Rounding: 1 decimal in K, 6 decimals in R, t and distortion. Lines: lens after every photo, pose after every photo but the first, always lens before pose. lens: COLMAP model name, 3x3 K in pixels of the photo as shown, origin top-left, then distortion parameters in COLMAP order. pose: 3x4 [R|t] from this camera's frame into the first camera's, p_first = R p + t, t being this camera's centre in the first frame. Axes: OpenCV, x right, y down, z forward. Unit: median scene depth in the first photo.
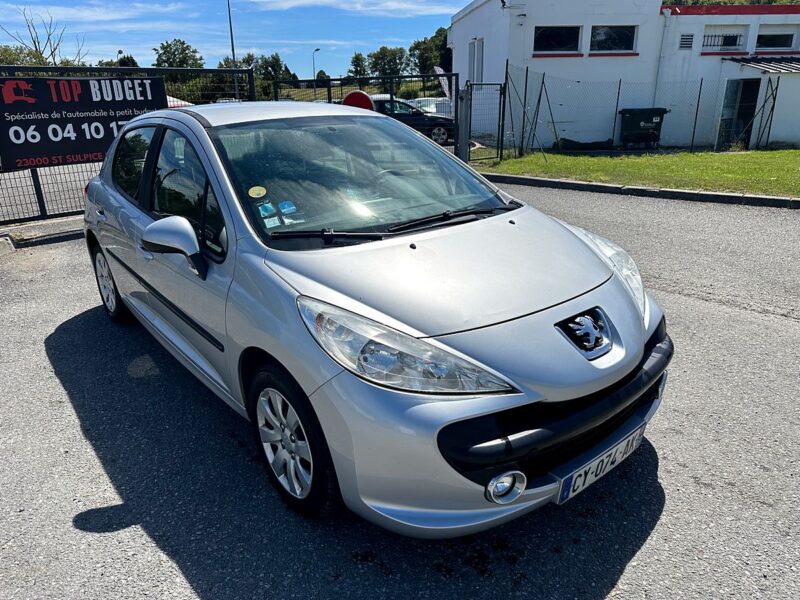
lens RADIAL K [[571.2, 0, 396.7], [0, 571.2, 300.8], [0, 0, 1]] dist [-0.009187, -0.003213]
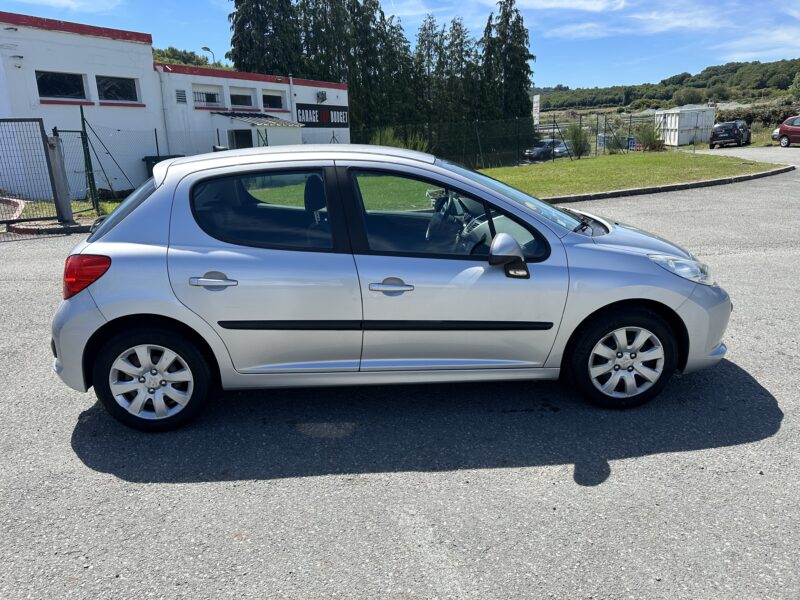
lens RADIAL K [[561.3, 0, 400.0], [0, 561.3, 300.0], [0, 0, 1]] dist [0.004789, -0.007201]
pose [[0.575036, -0.220657, 0.787810, -0.206654], [0.280348, 0.957787, 0.063635, -0.021425], [-0.768596, 0.184269, 0.612622, 0.064026]]
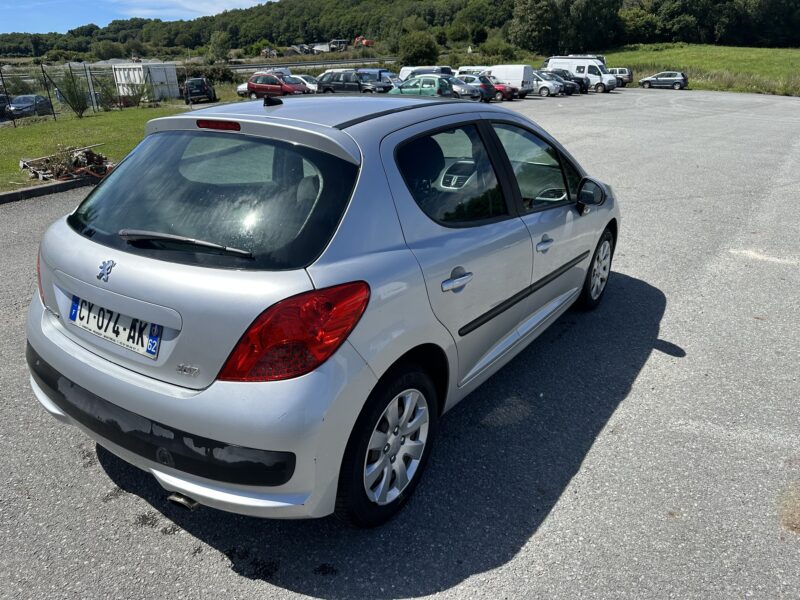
lens RADIAL K [[571.2, 0, 396.7], [0, 571.2, 300.8], [0, 0, 1]] dist [-0.009187, -0.003213]
pose [[-0.287753, -0.320110, 0.902623, -0.219504], [0.325606, 0.853642, 0.406542, -0.084024], [-0.900655, 0.410883, -0.141408, 0.238942]]
